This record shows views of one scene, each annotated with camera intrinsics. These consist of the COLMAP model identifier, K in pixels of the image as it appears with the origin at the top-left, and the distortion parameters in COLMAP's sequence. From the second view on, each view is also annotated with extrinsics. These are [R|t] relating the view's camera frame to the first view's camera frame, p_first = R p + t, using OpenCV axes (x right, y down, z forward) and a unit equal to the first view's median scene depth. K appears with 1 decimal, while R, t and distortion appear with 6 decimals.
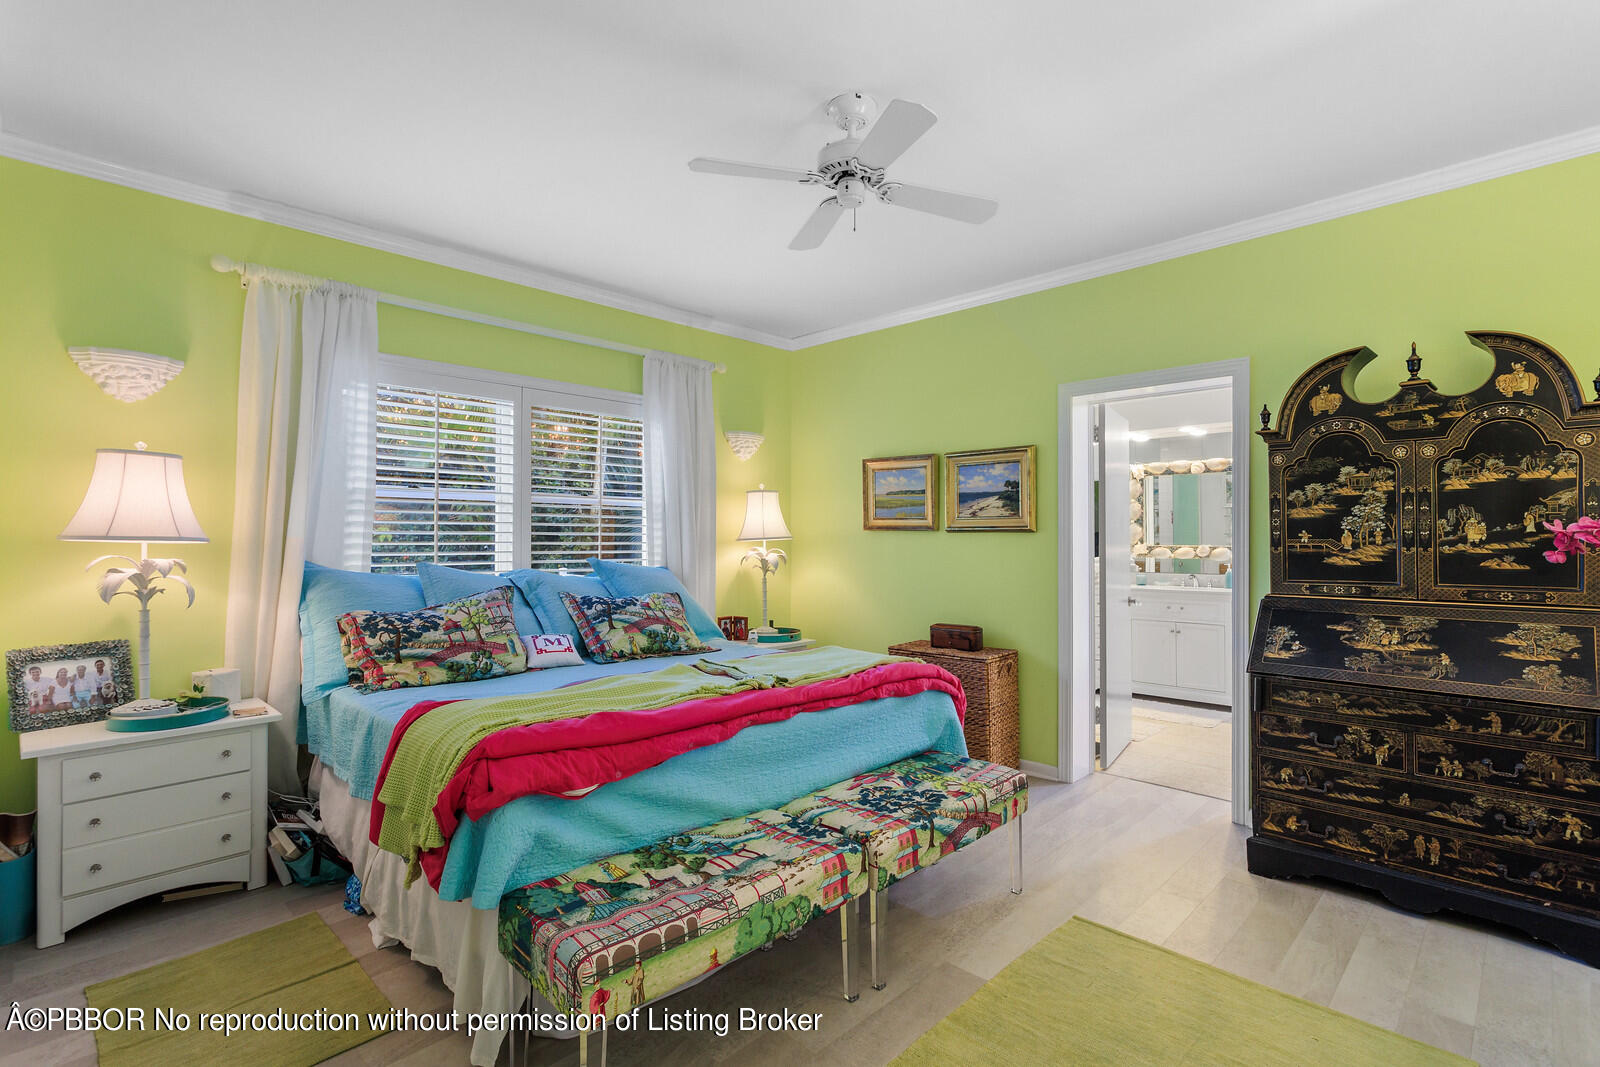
lens RADIAL K [[778.9, 0, 801.7], [0, 778.9, 534.0], [0, 0, 1]] dist [-0.006694, -0.000888]
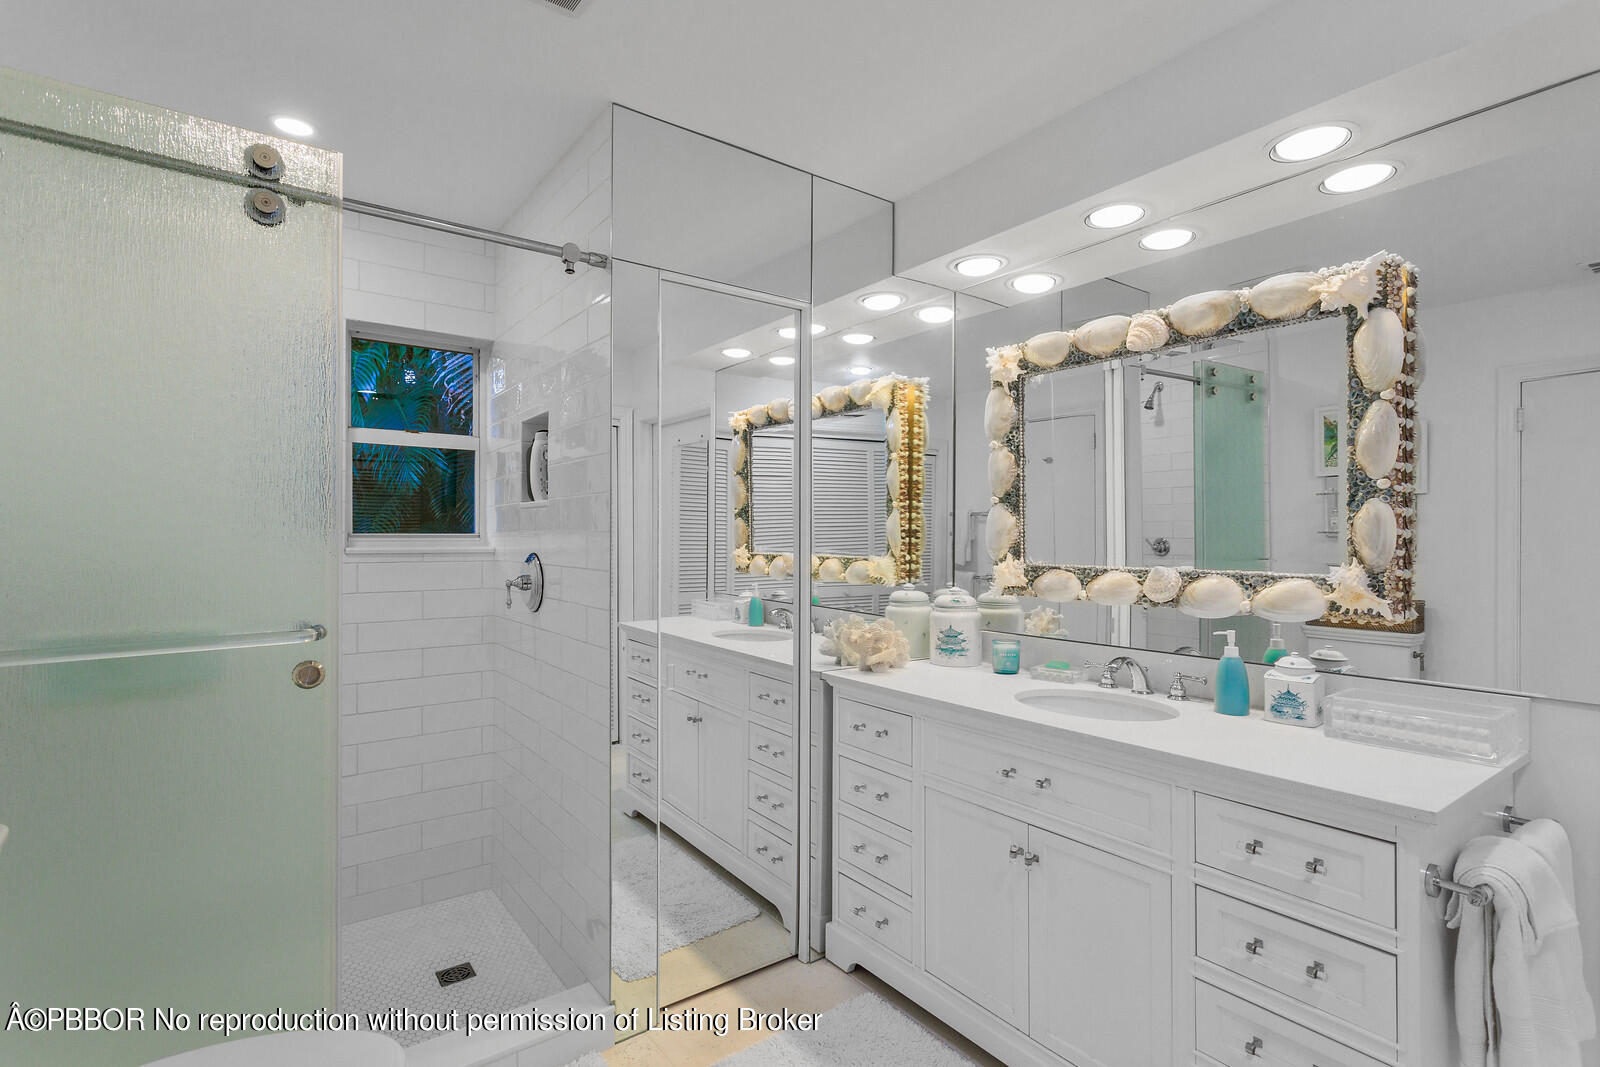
lens RADIAL K [[778.9, 0, 798.5], [0, 778.9, 530.6], [0, 0, 1]] dist [-0.006694, -0.000888]
pose [[0.978747, 0.004375, -0.205023, 0.414098], [-0.004172, 0.999990, 0.001422, -0.001253], [0.205027, -0.000536, 0.978756, 0.619781]]
